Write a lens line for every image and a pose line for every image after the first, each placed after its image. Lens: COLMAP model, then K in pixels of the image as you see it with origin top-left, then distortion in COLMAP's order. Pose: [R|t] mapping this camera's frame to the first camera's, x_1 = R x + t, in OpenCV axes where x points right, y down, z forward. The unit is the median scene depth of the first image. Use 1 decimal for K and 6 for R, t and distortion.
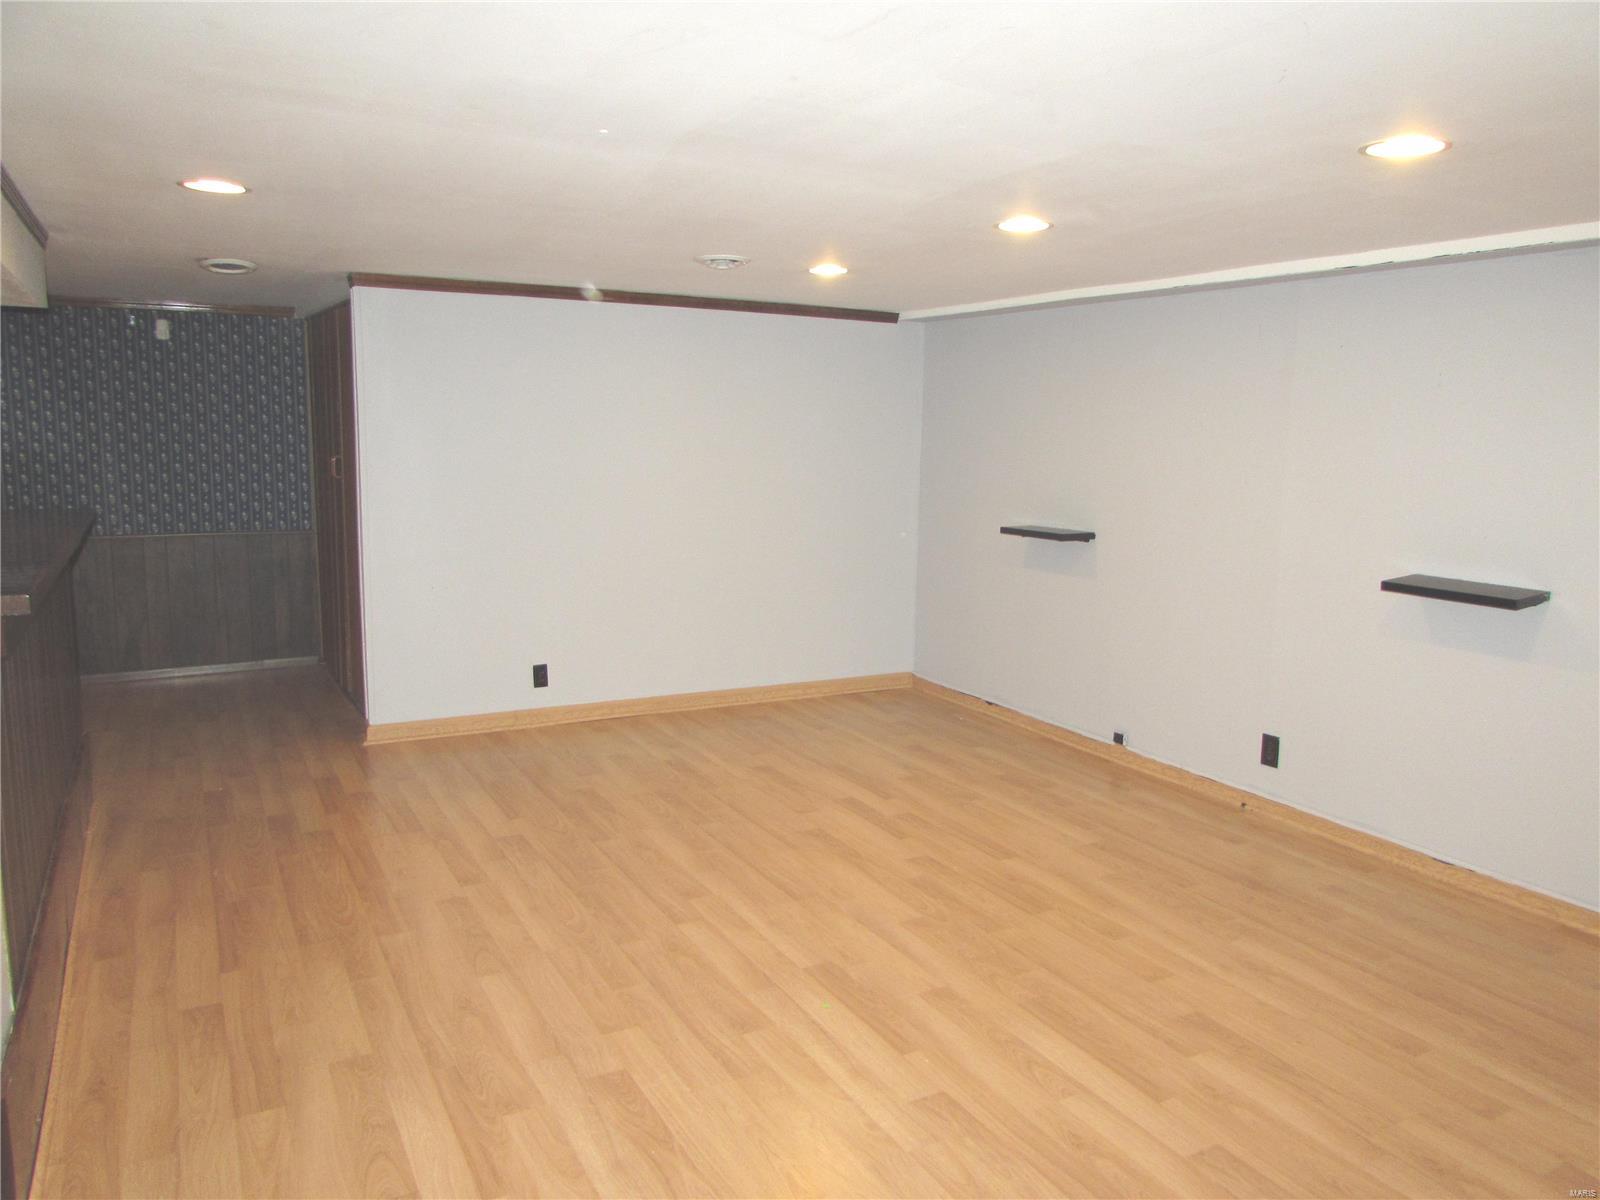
lens RADIAL K [[1135.8, 0, 813.3], [0, 1135.8, 599.4], [0, 0, 1]] dist [-0.055324, 0.032882]
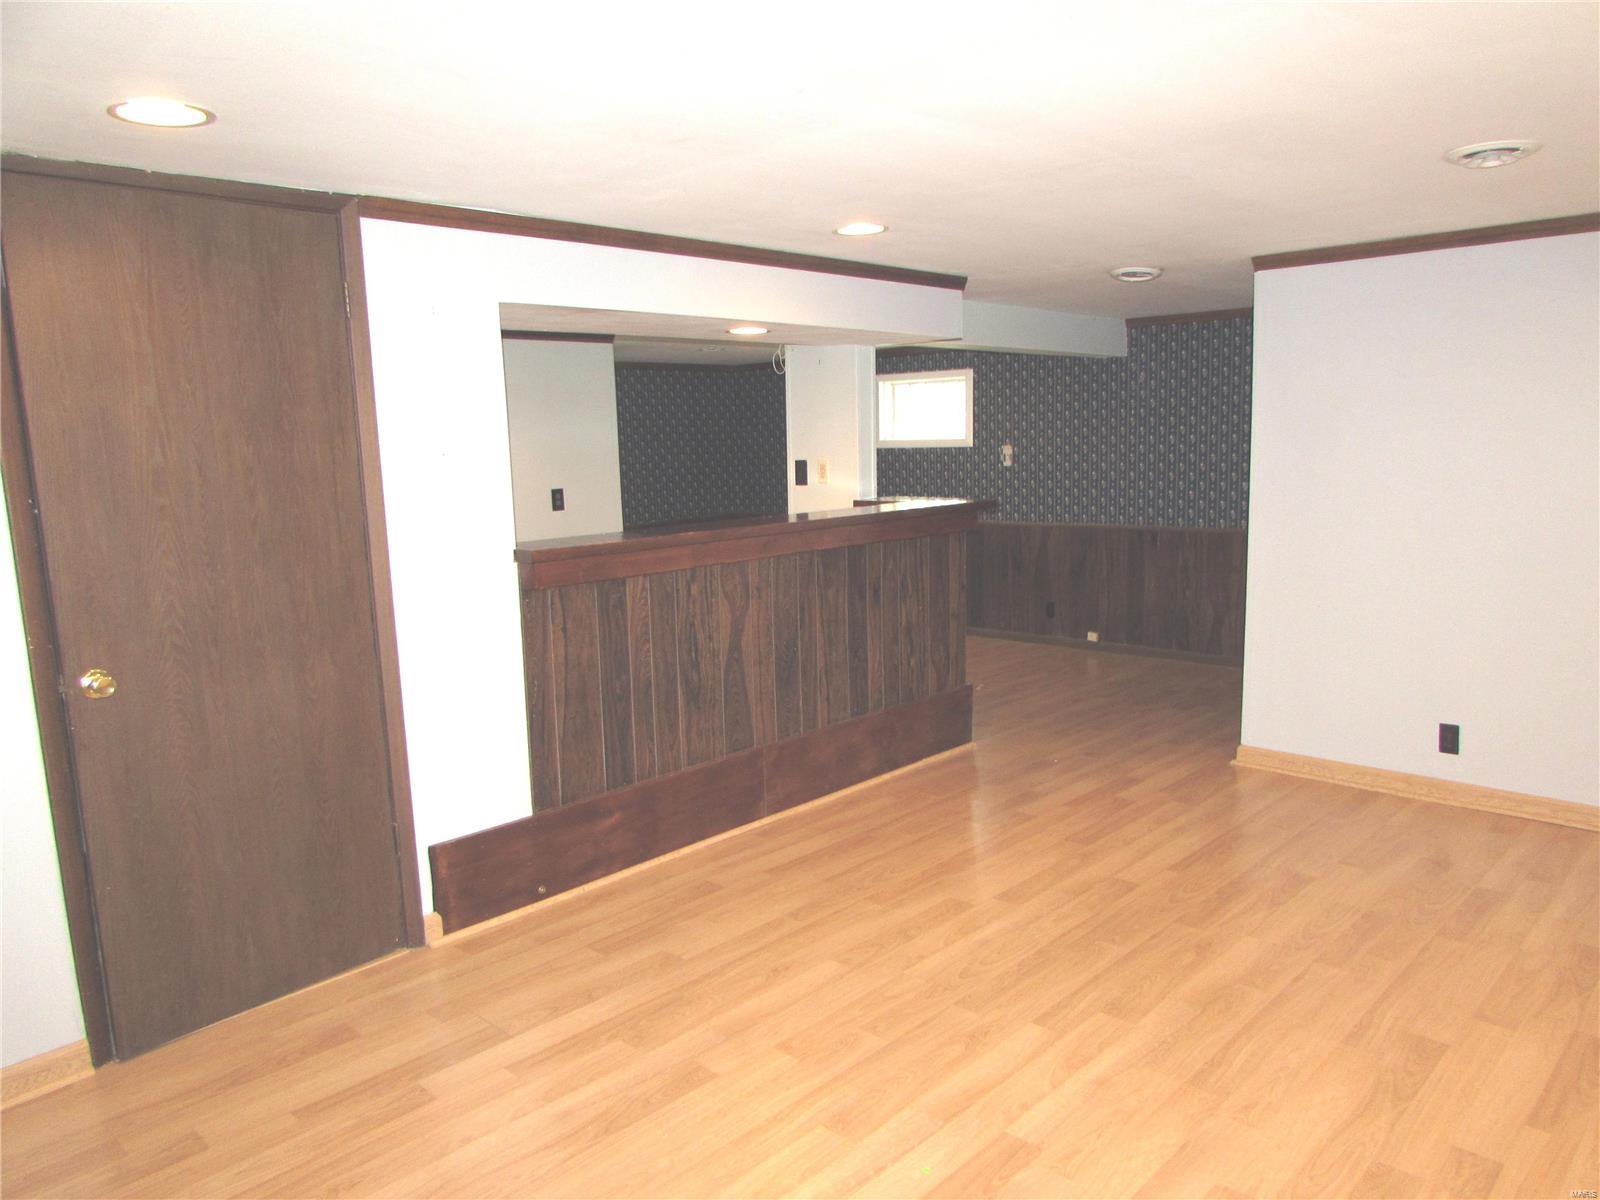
lens RADIAL K [[1135.8, 0, 805.7], [0, 1135.8, 605.5], [0, 0, 1]] dist [-0.055324, 0.032882]
pose [[0.282710, 0.115372, -0.952242, 0.451374], [-0.110218, 0.990072, 0.087233, -0.052094], [0.952852, 0.080293, 0.292620, 0.451099]]
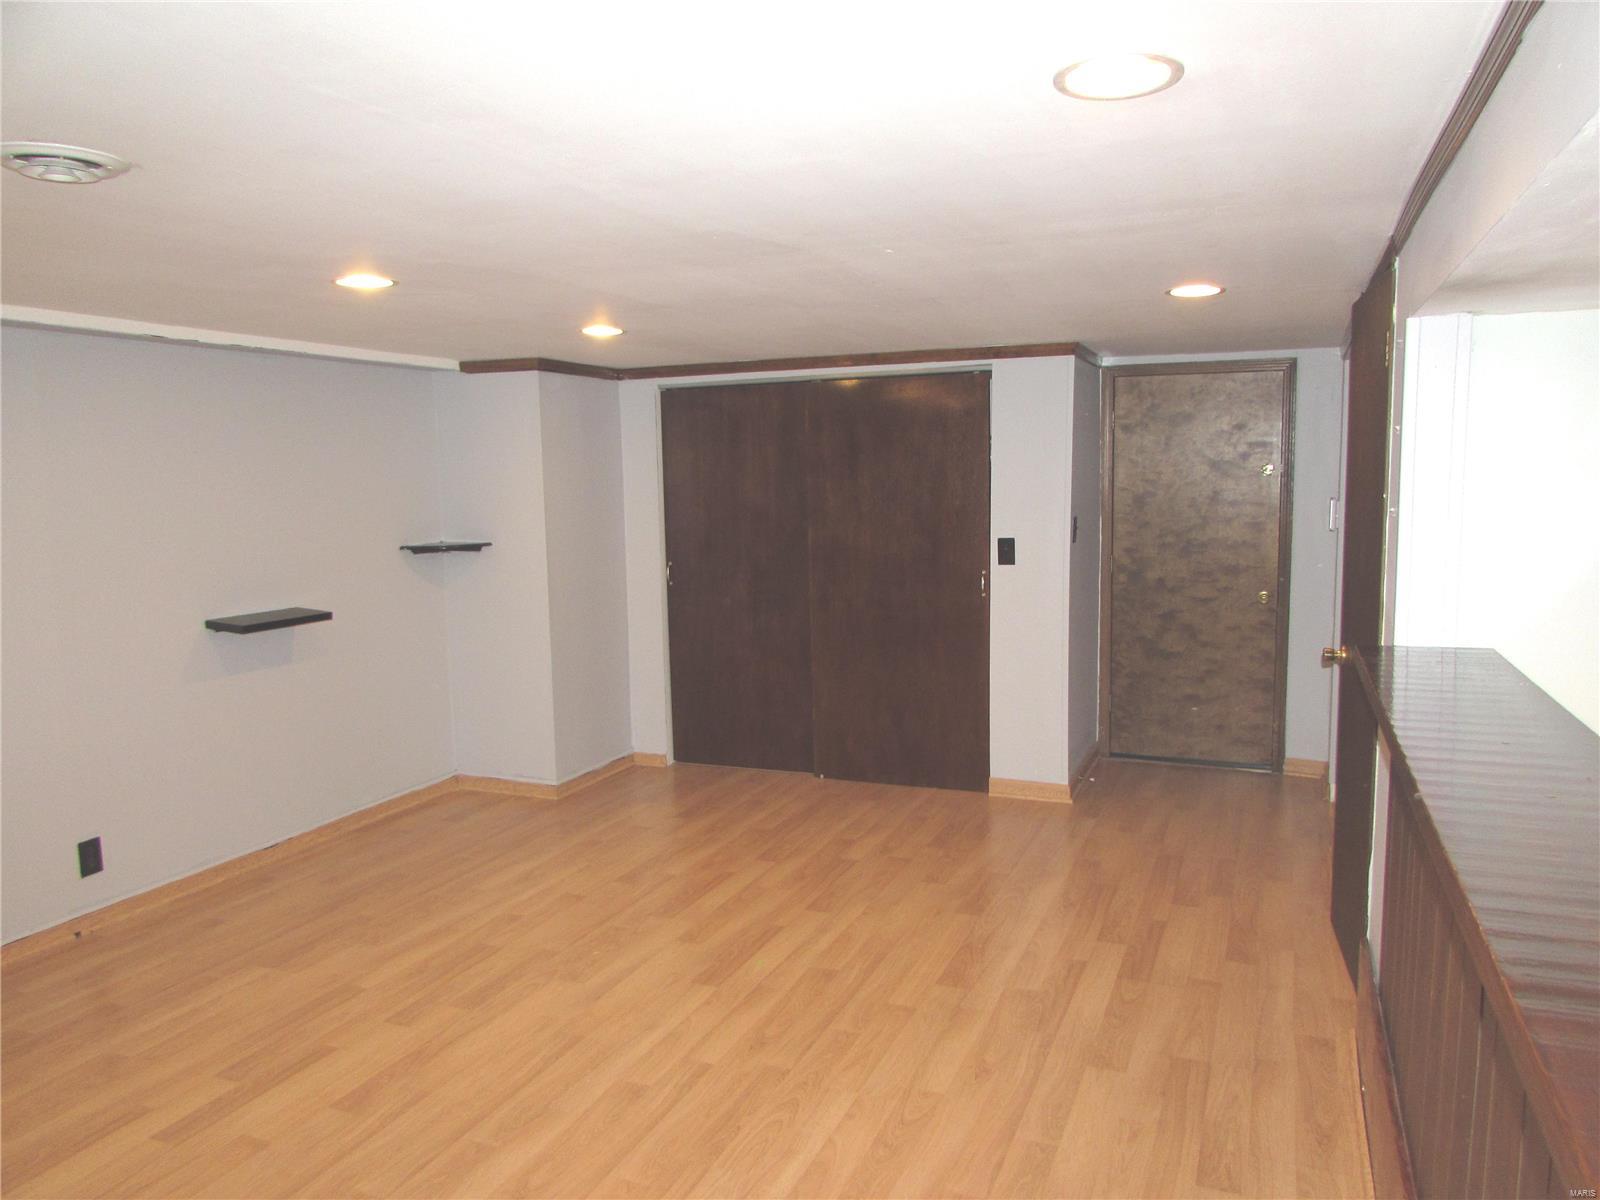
lens RADIAL K [[1135.8, 0, 811.3], [0, 1135.8, 603.0], [0, 0, 1]] dist [-0.055324, 0.032882]
pose [[-0.609587, -0.101025, 0.786255, -0.641072], [0.125719, 0.966973, 0.221715, -0.191570], [-0.782687, 0.234001, -0.576754, 1.062518]]
